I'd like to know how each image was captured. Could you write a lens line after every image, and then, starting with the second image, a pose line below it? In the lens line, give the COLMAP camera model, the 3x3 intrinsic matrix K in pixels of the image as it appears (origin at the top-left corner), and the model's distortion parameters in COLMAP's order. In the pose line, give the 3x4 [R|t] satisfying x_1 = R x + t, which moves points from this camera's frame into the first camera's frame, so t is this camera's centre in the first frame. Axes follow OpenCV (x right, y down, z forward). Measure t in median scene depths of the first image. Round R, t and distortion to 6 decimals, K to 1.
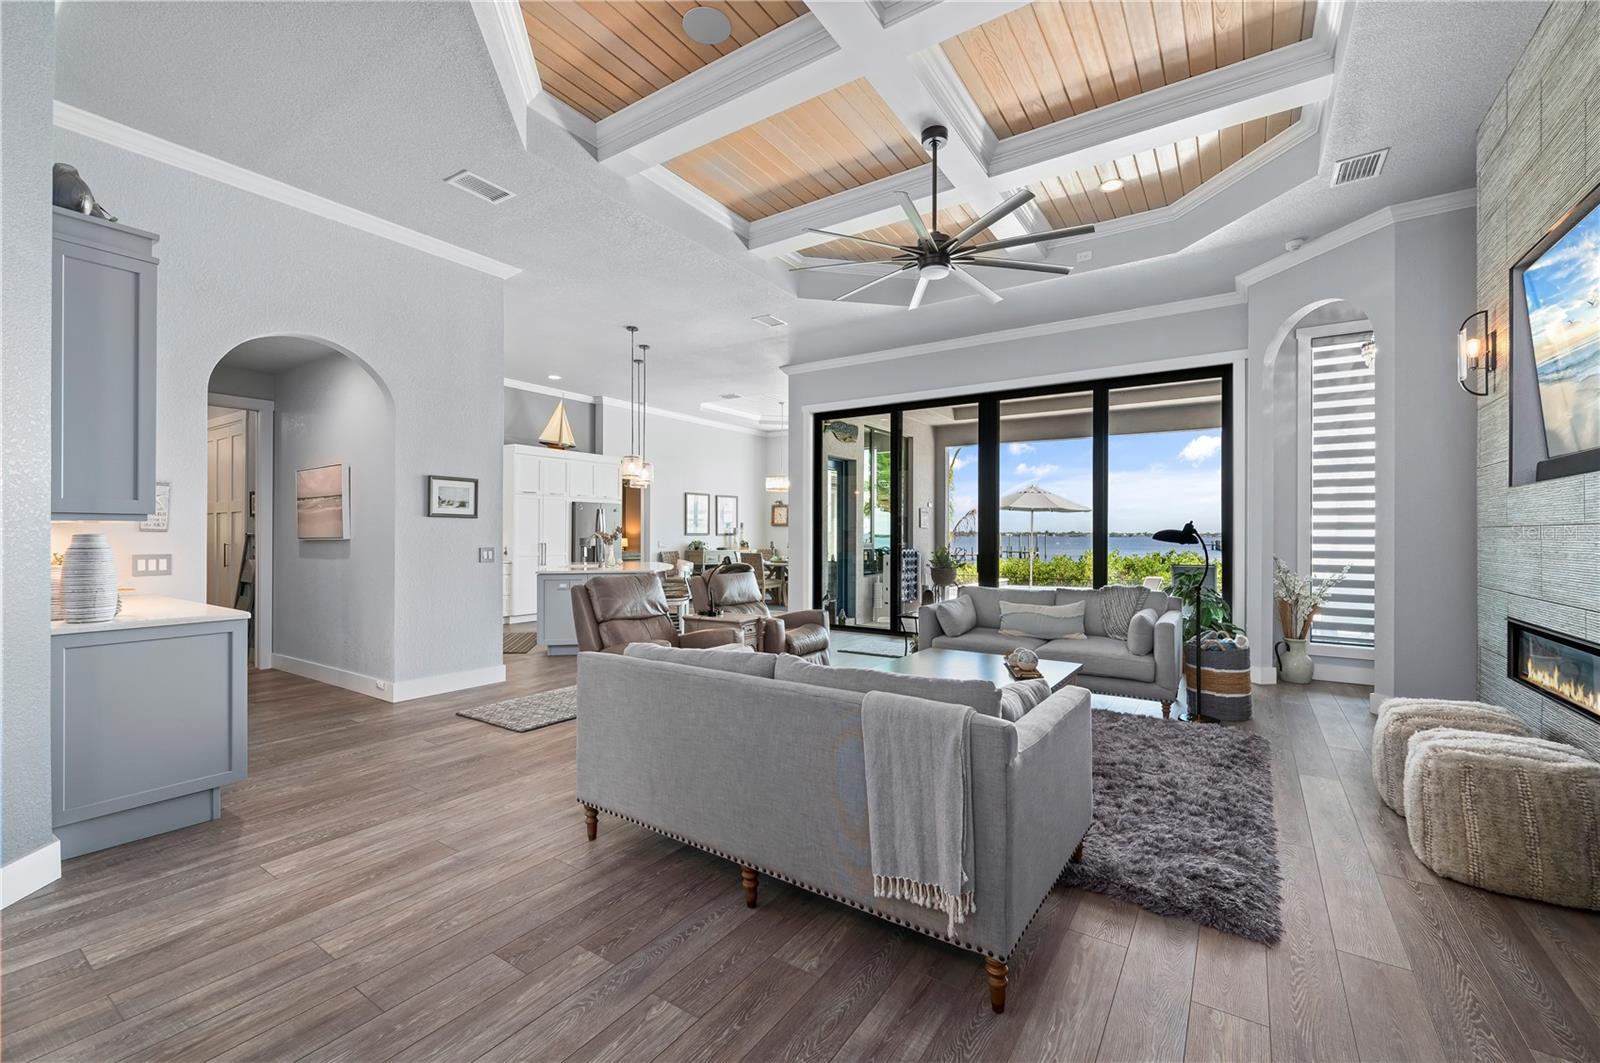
lens RADIAL K [[675.3, 0, 807.6], [0, 675.3, 534.5], [0, 0, 1]] dist [-0.000694, -0.000555]
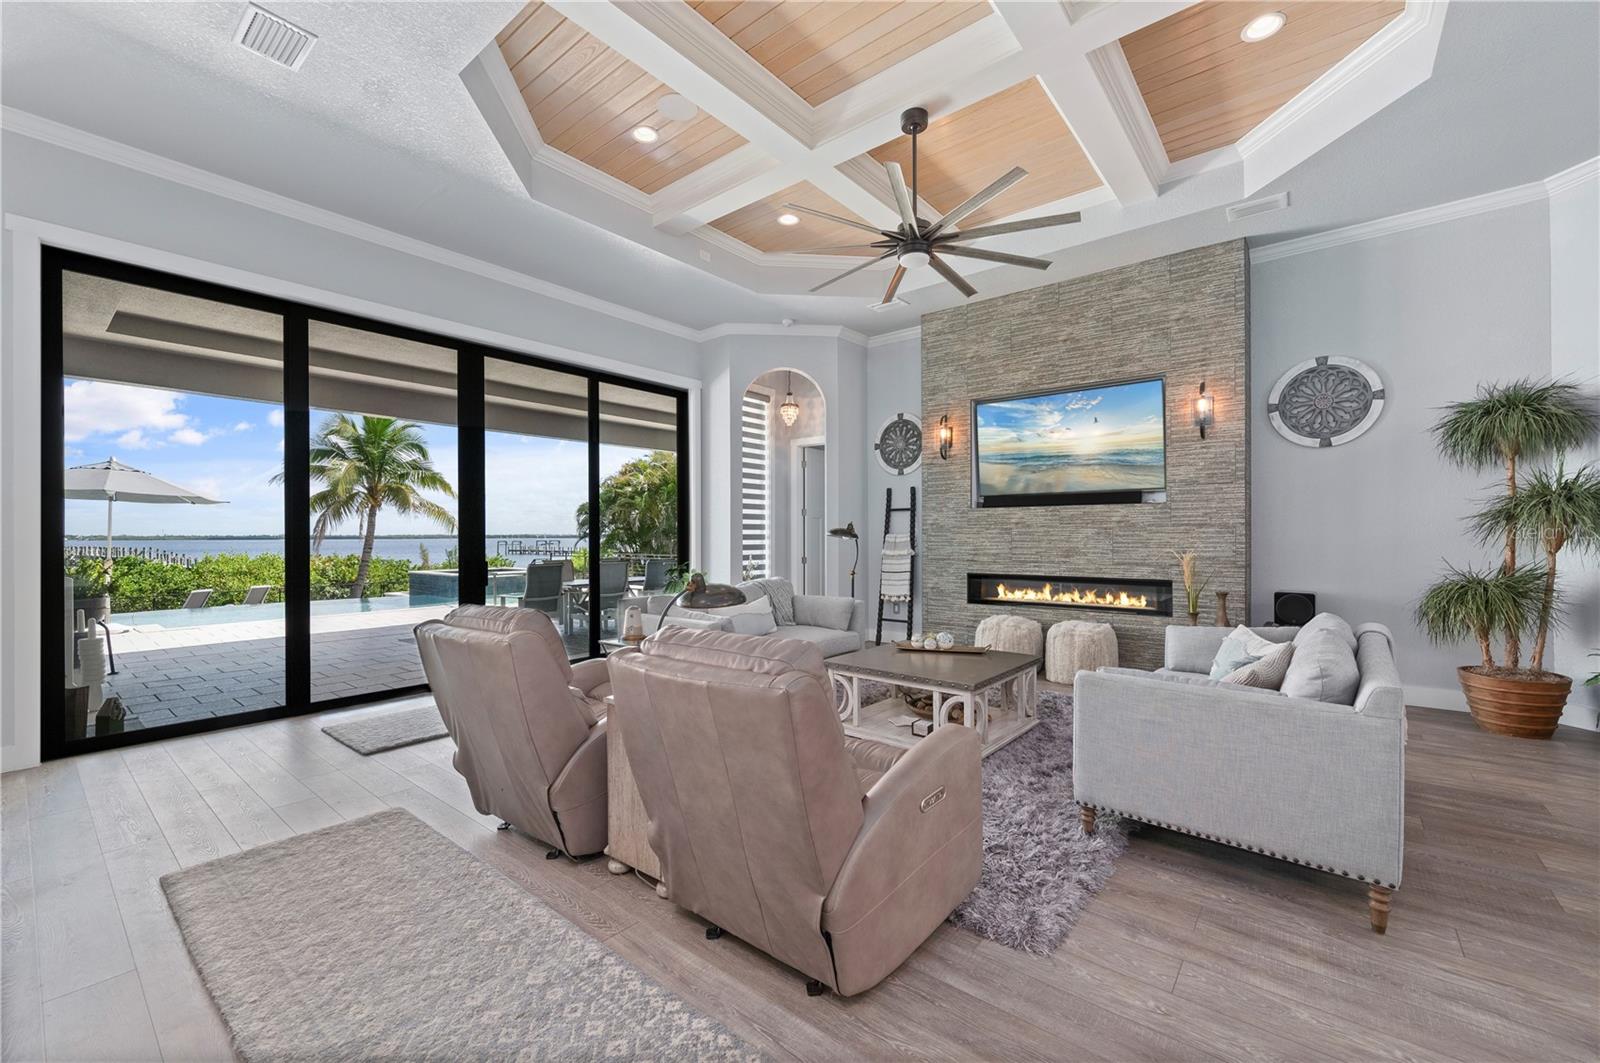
lens RADIAL K [[642.7, 0, 804.3], [0, 642.7, 540.0], [0, 0, 1]] dist [-0.000663, 0.000959]
pose [[0.089671, -0.011078, 0.995910, -0.486952], [0.004211, 0.999933, 0.010744, 0.000480], [-0.995963, 0.003230, 0.089712, 0.703734]]
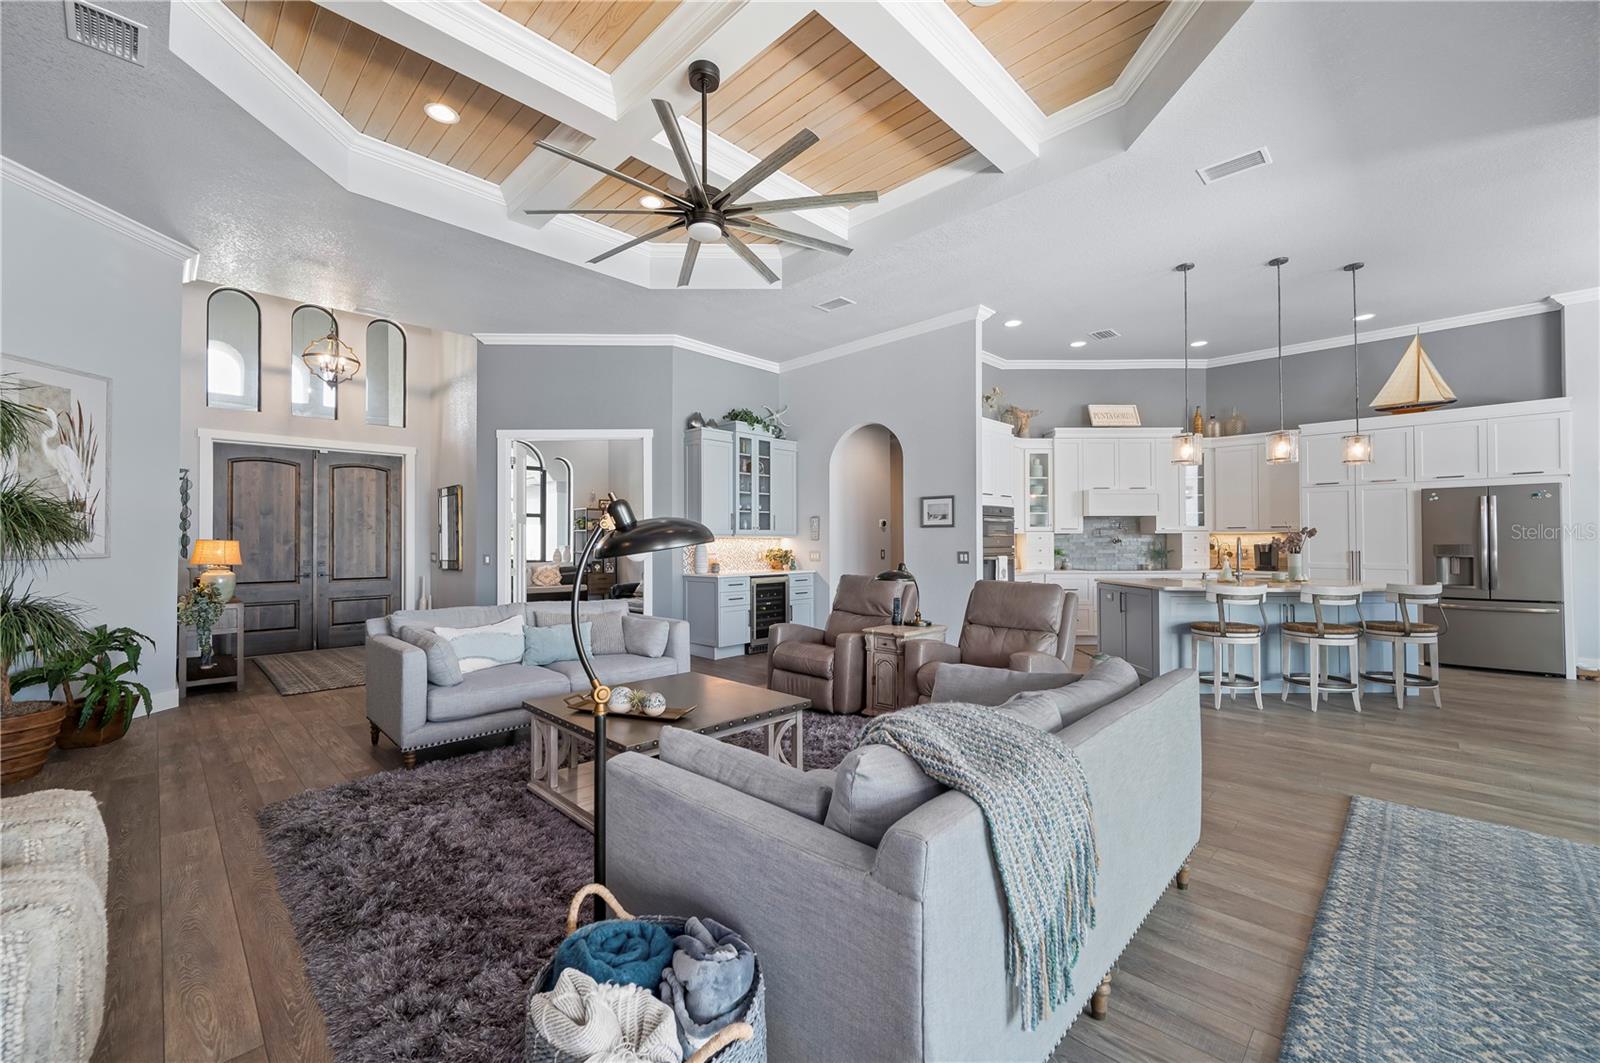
lens RADIAL K [[642.7, 0, 796.8], [0, 642.7, 534.7], [0, 0, 1]] dist [-0.000663, 0.000959]
pose [[-0.192659, -0.014540, -0.981158, 0.625476], [0.007242, 0.999842, -0.016239, 0.005628], [0.981239, -0.010234, -0.192524, 0.833850]]
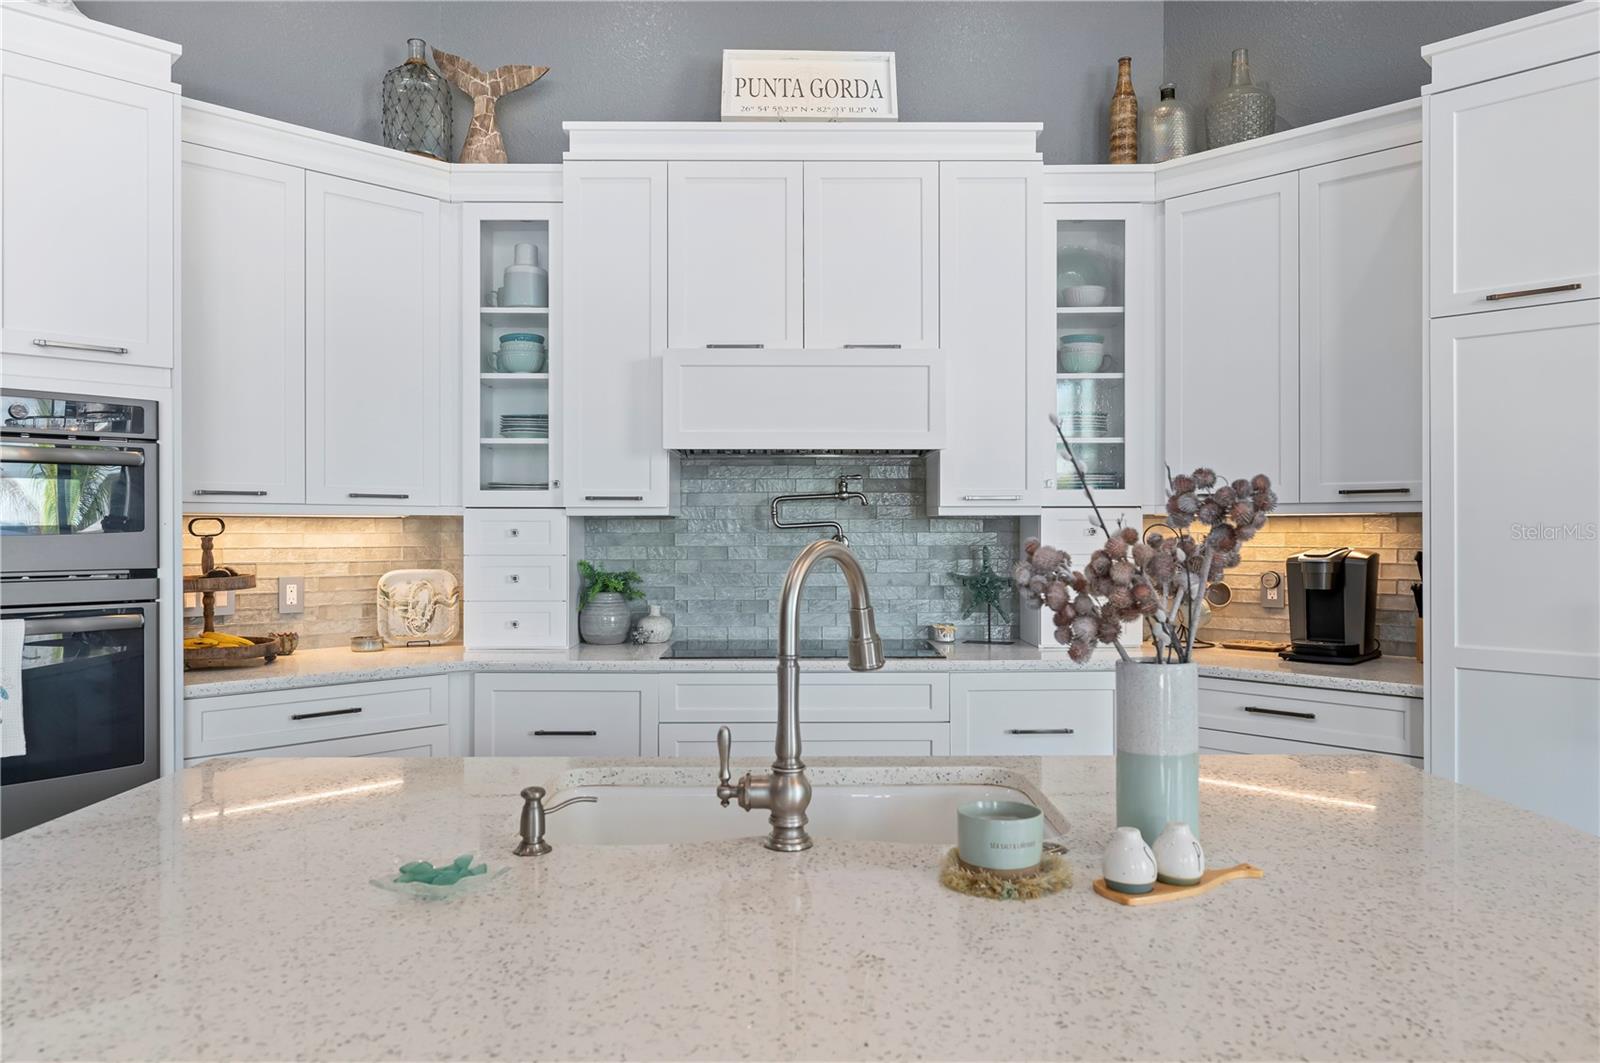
lens RADIAL K [[1074.5, 0, 801.5], [0, 1074.5, 533.3], [0, 0, 1]] dist [-0.006660, 0.002371]
pose [[-0.192803, 0.000226, -0.981238, -0.172460], [0.004410, 0.999990, -0.000637, -0.003008], [0.981228, -0.004450, -0.192802, 1.318156]]
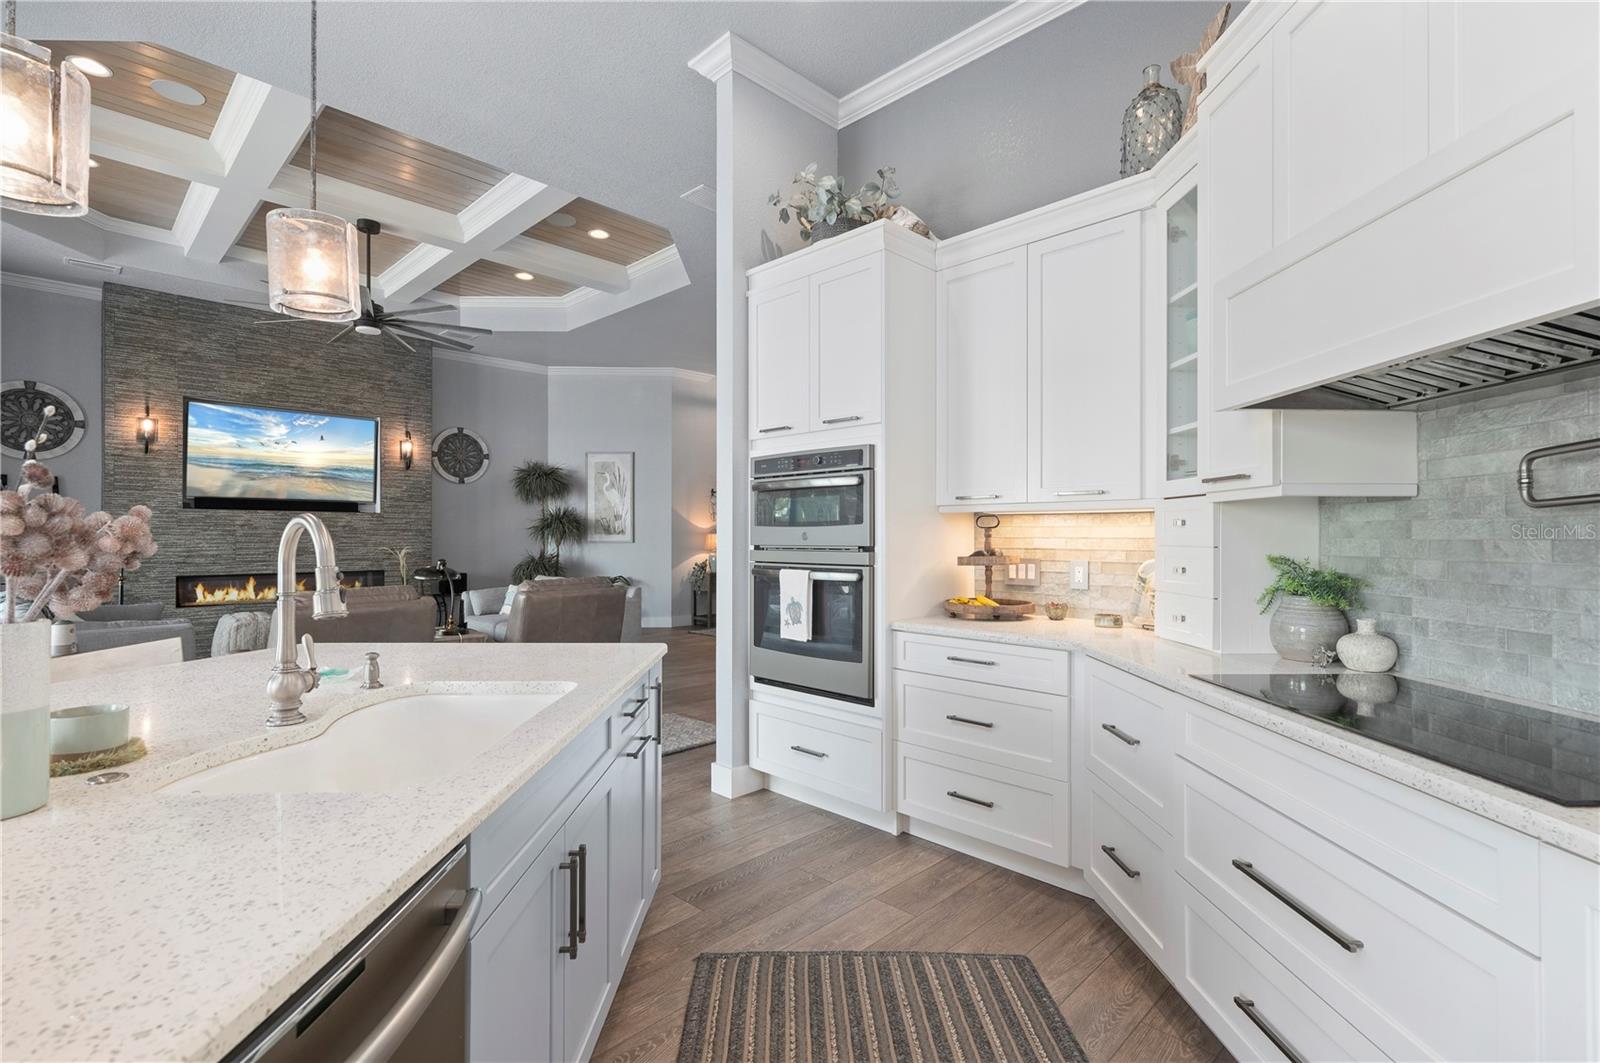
lens RADIAL K [[739.5, 0, 803.0], [0, 739.5, 534.0], [0, 0, 1]] dist [-0.000139, 0.000585]
pose [[-0.983021, -0.002392, 0.183478, -0.582061], [-0.003445, 0.999979, -0.005423, 0.004112], [-0.183461, -0.005963, -0.983009, 1.462564]]
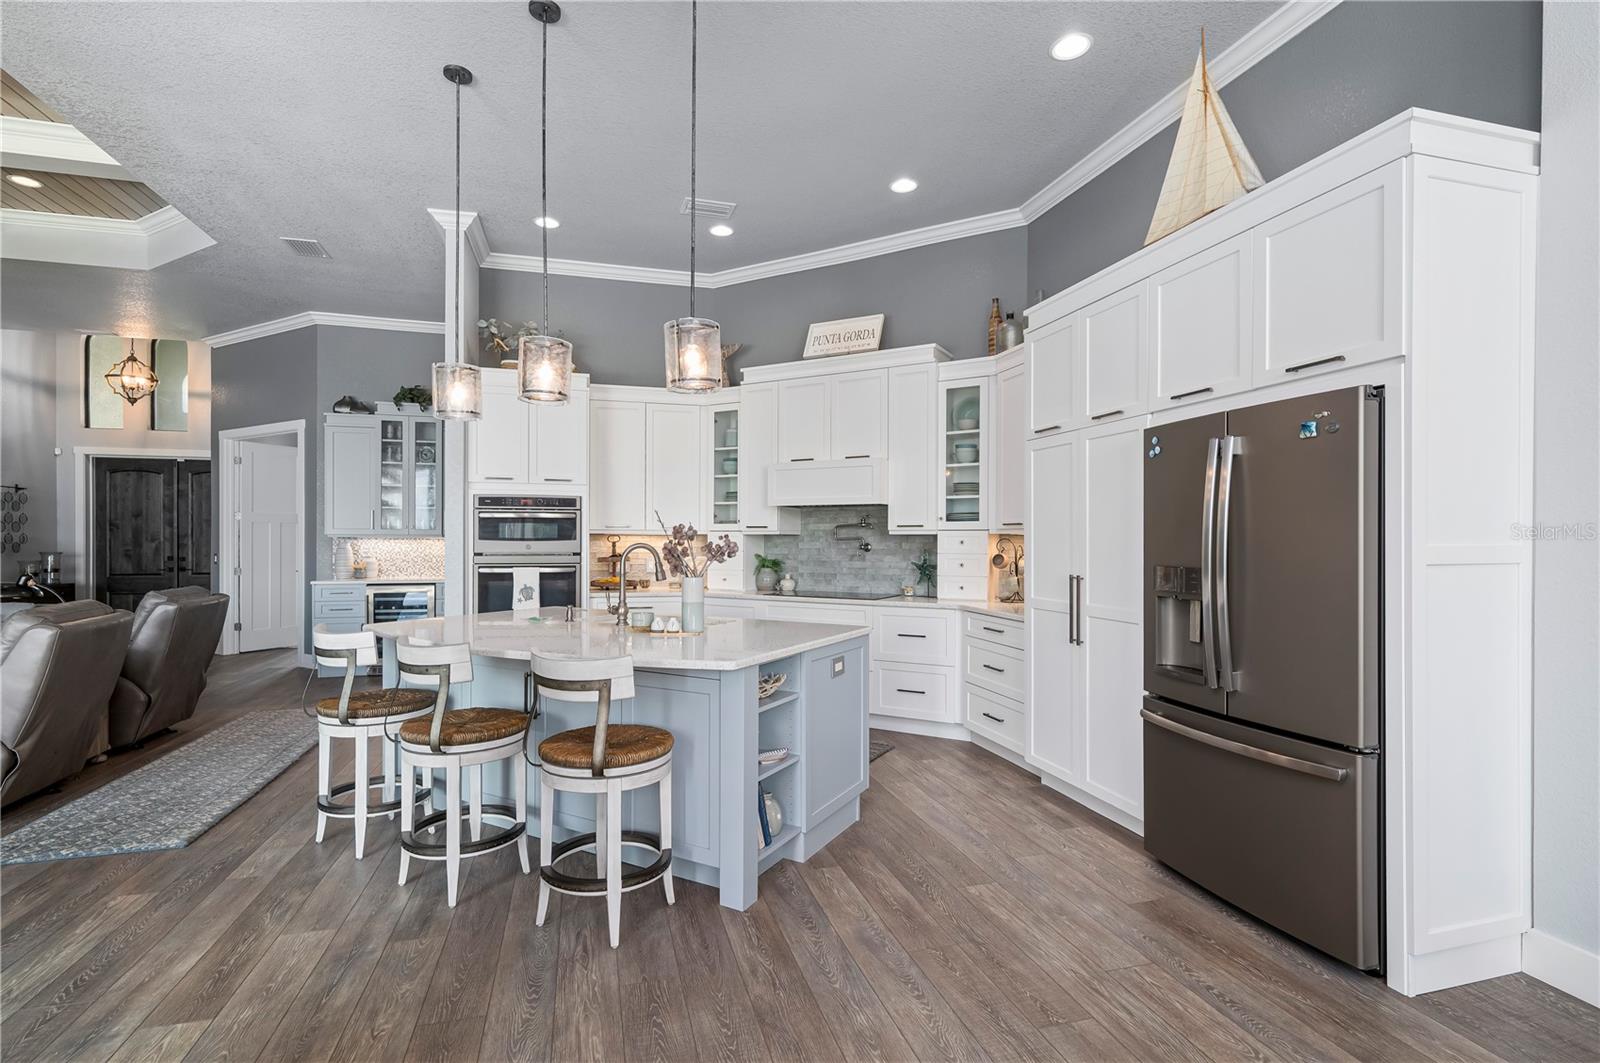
lens RADIAL K [[739.5, 0, 796.6], [0, 739.5, 544.3], [0, 0, 1]] dist [-0.000139, 0.000585]
pose [[-0.649886, -0.001716, -0.760030, -0.045560], [-0.002426, 0.999997, -0.000184, -0.000792], [0.760028, 0.001724, -0.649888, 1.740437]]
